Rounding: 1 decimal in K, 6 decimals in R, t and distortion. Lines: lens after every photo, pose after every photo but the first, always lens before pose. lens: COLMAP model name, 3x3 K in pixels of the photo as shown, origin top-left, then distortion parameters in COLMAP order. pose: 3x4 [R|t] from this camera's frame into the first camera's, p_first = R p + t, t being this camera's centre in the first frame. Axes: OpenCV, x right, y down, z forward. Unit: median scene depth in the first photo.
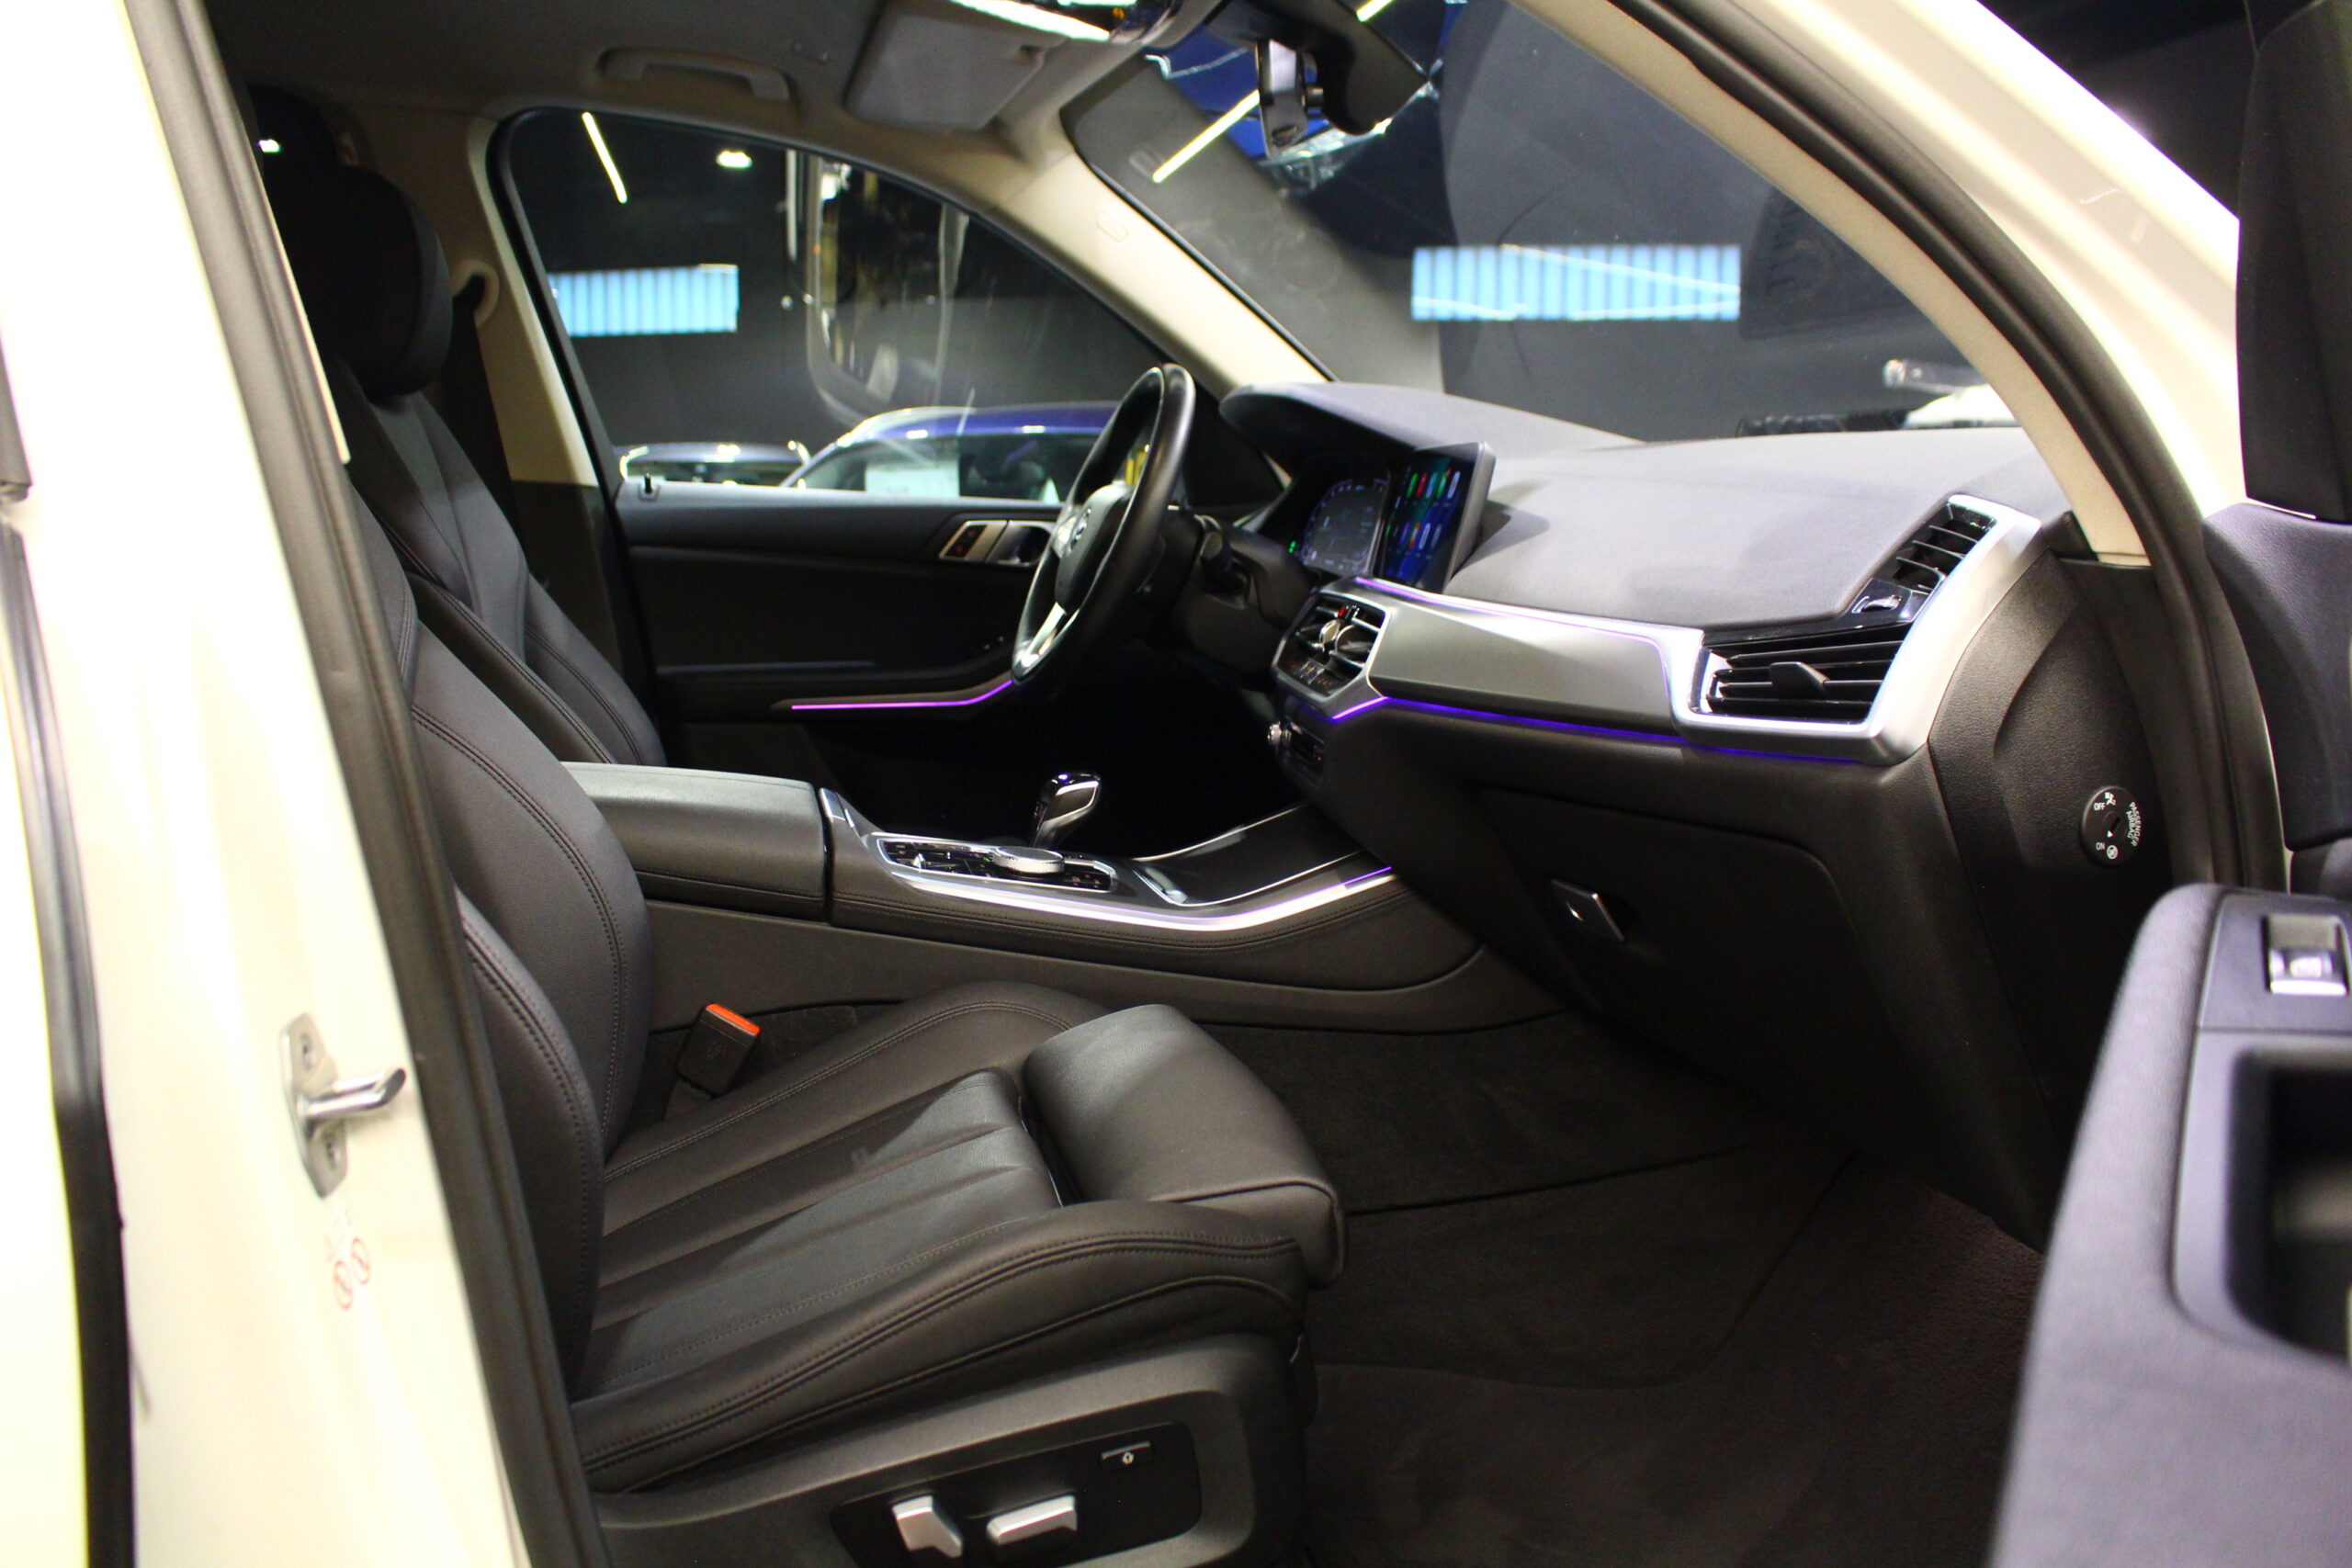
lens RADIAL K [[1960.0, 0, 1176.0], [0, 1960.0, 784.0], [0, 0, 1]] dist [-0.172864, 0.152697]
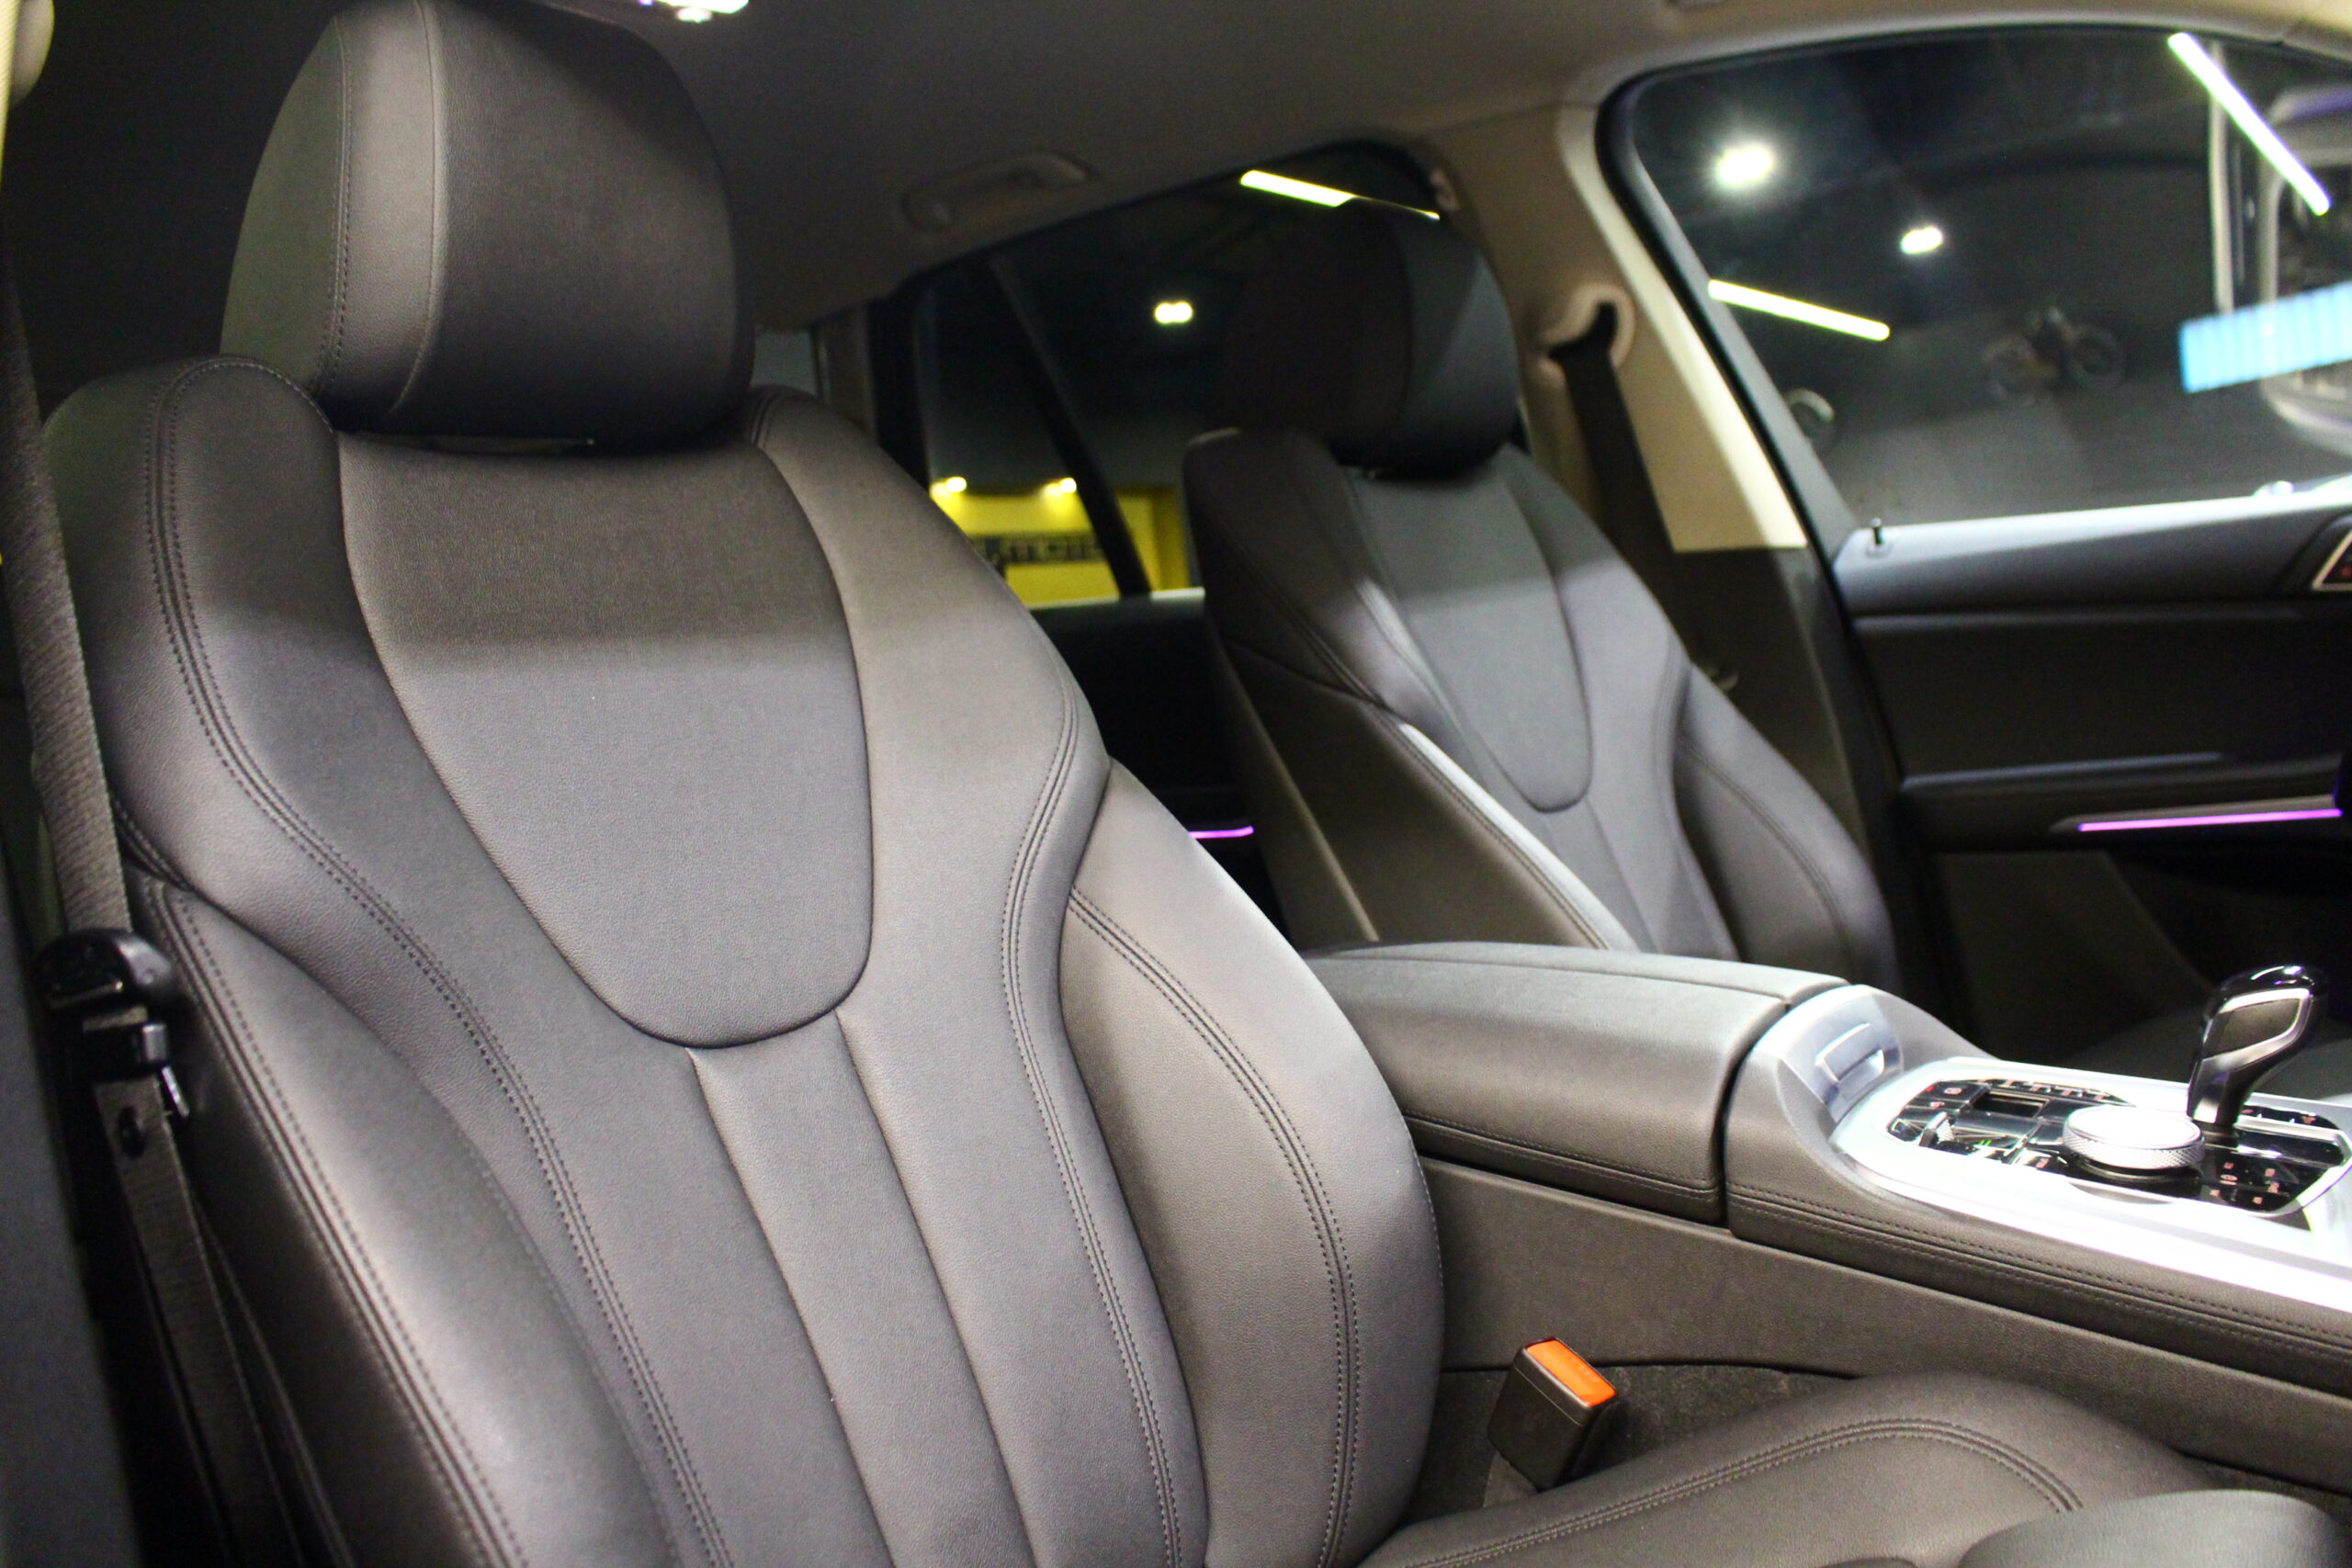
lens RADIAL K [[1960.0, 0, 1176.0], [0, 1960.0, 784.0], [0, 0, 1]] dist [-0.172864, 0.152697]
pose [[0.642868, -0.048093, -0.764466, 0.153160], [0.014614, 0.998615, -0.050534, -0.034878], [0.765837, 0.021315, 0.642681, 0.435284]]
